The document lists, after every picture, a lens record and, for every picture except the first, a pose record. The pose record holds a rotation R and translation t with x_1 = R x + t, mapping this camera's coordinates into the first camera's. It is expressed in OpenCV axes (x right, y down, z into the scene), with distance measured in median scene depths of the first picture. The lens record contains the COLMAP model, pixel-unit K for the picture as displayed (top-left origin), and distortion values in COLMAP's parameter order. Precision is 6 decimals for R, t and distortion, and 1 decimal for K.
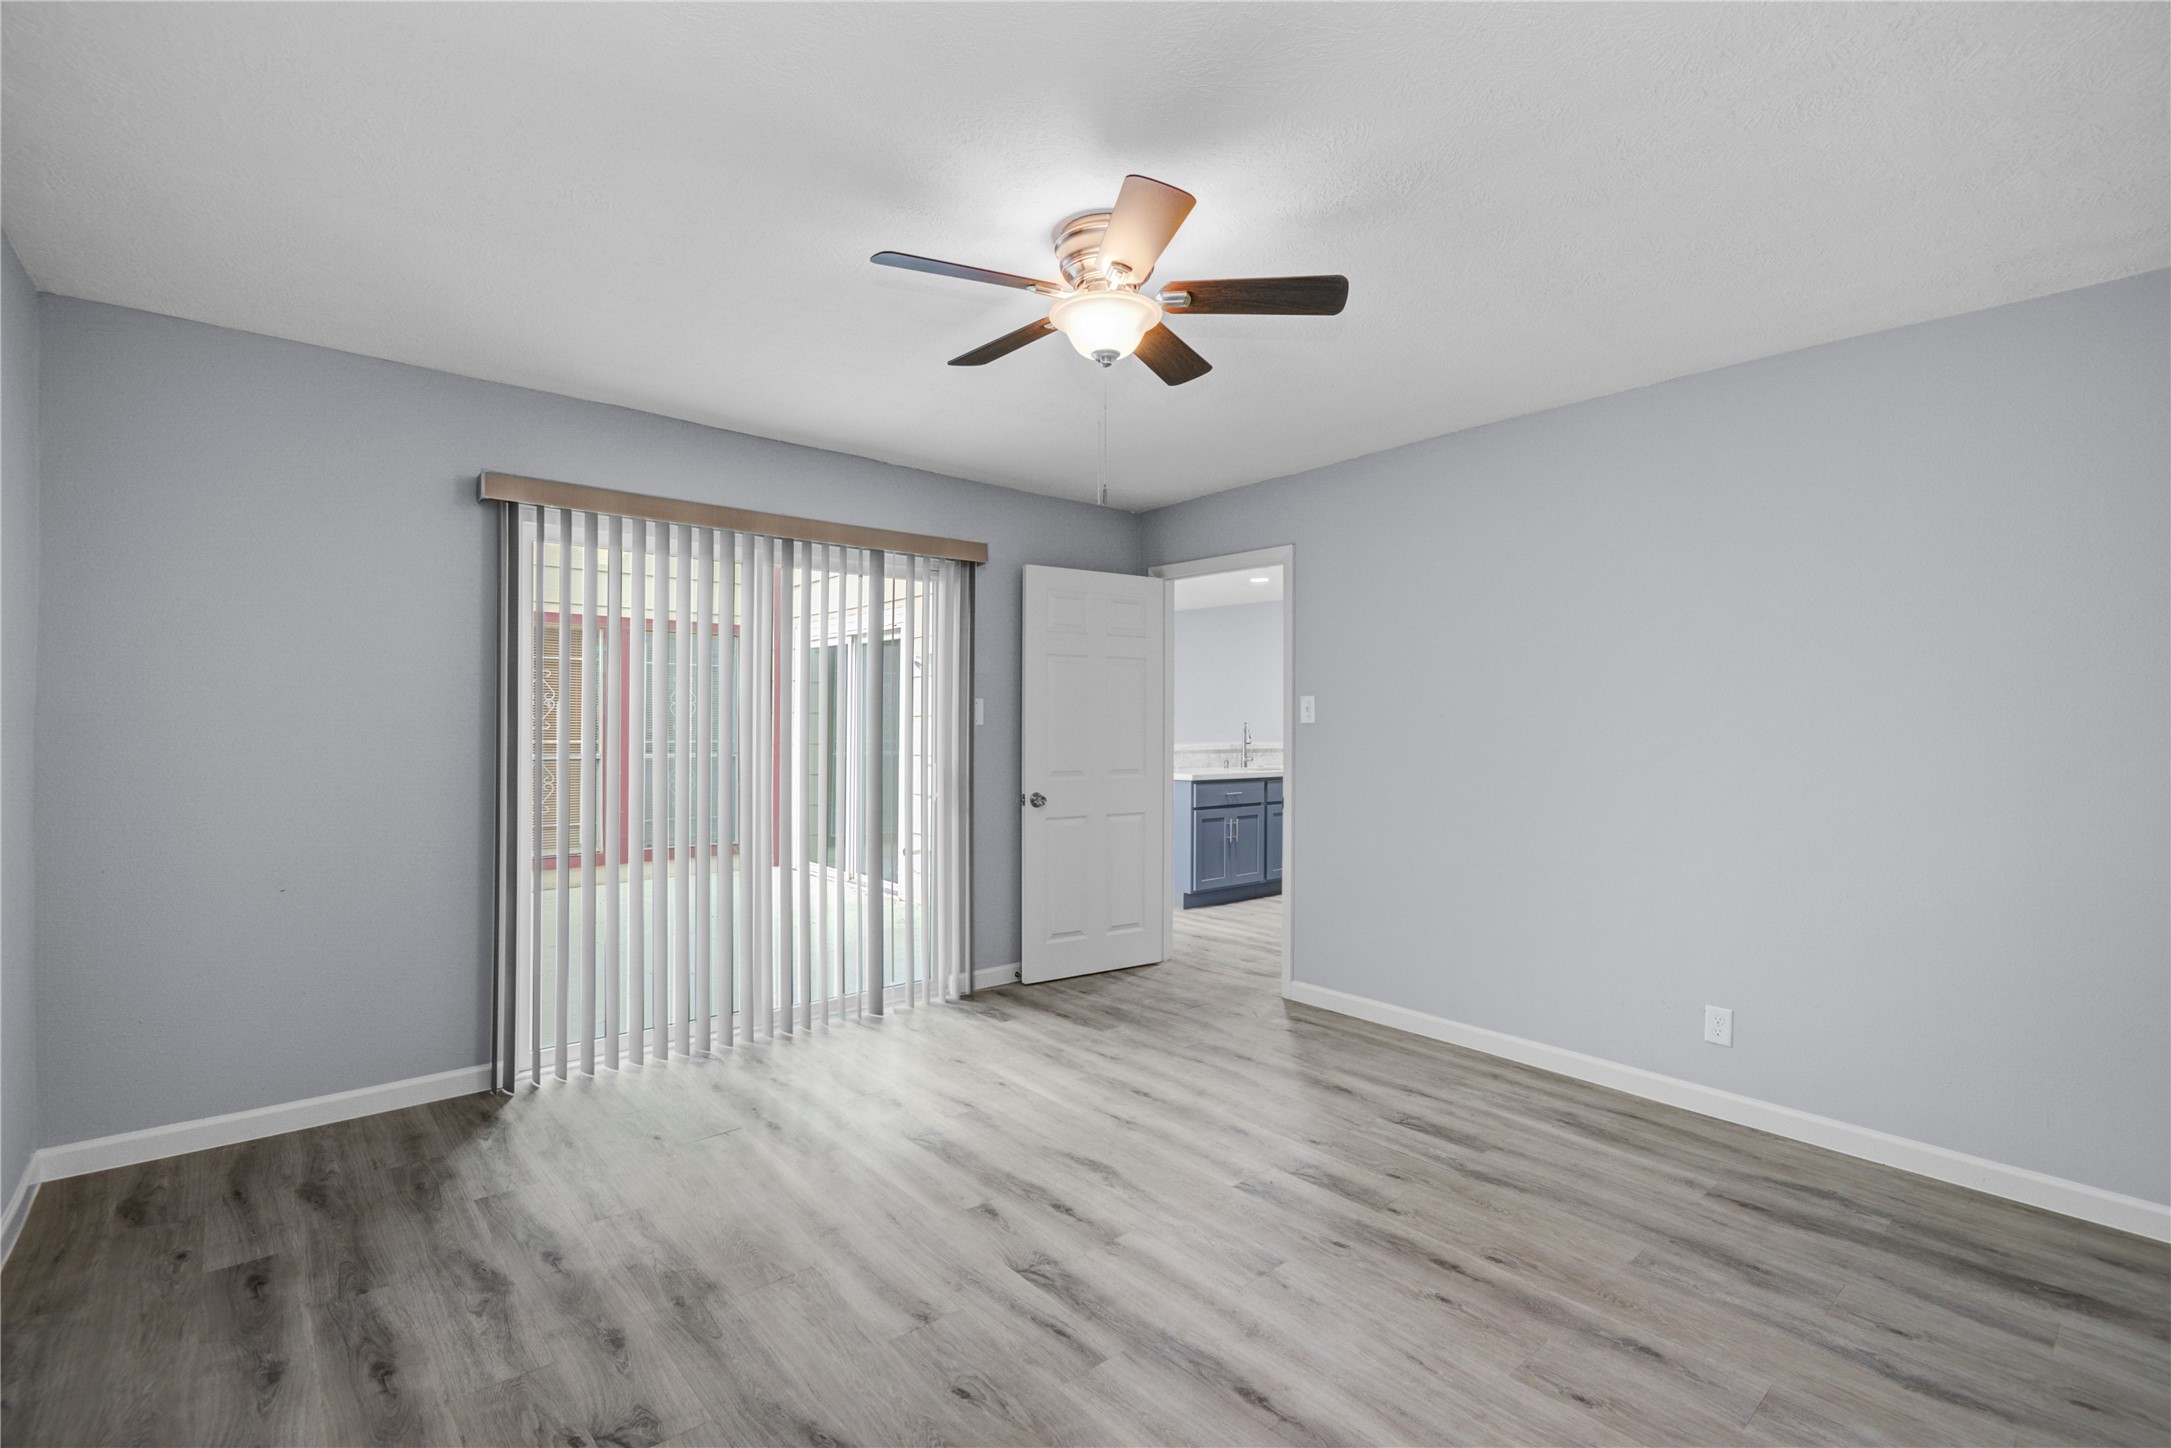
lens RADIAL K [[978.1, 0, 1085.5], [0, 978.1, 724.0], [0, 0, 1]] dist [0.007973, -0.007416]
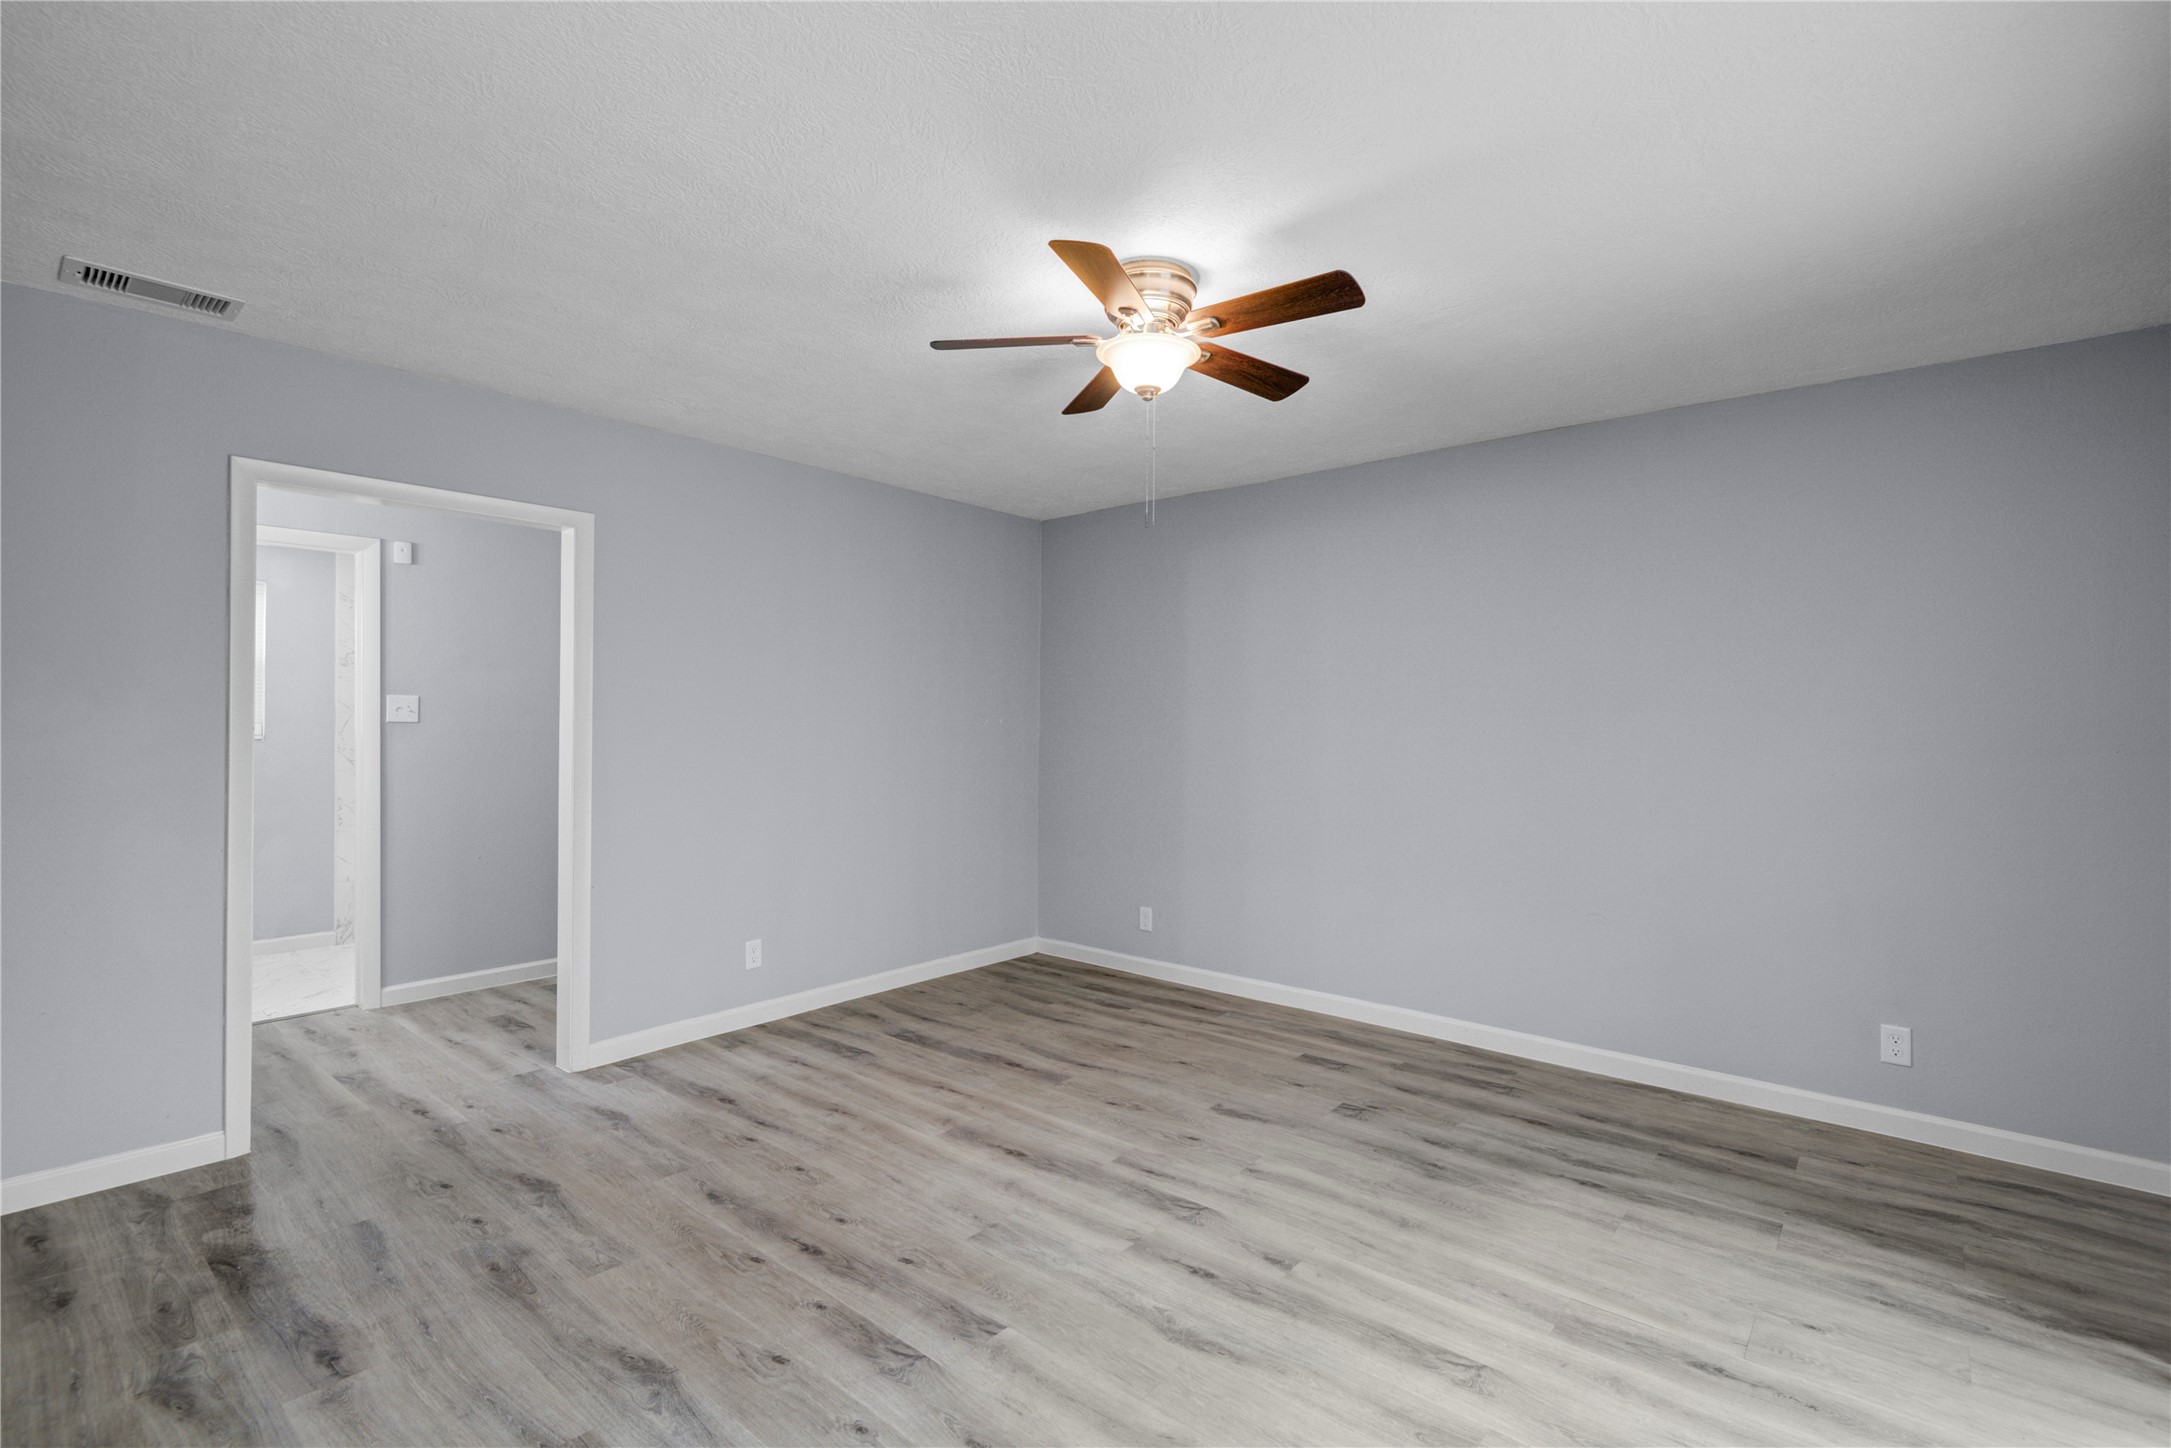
lens RADIAL K [[978.1, 0, 1085.5], [0, 978.1, 724.0], [0, 0, 1]] dist [0.007973, -0.007416]
pose [[-0.987965, -0.013860, -0.154054, 0.252784], [-0.014676, 0.999884, 0.004160, -0.011125], [0.153978, 0.006370, -0.988054, 2.082372]]
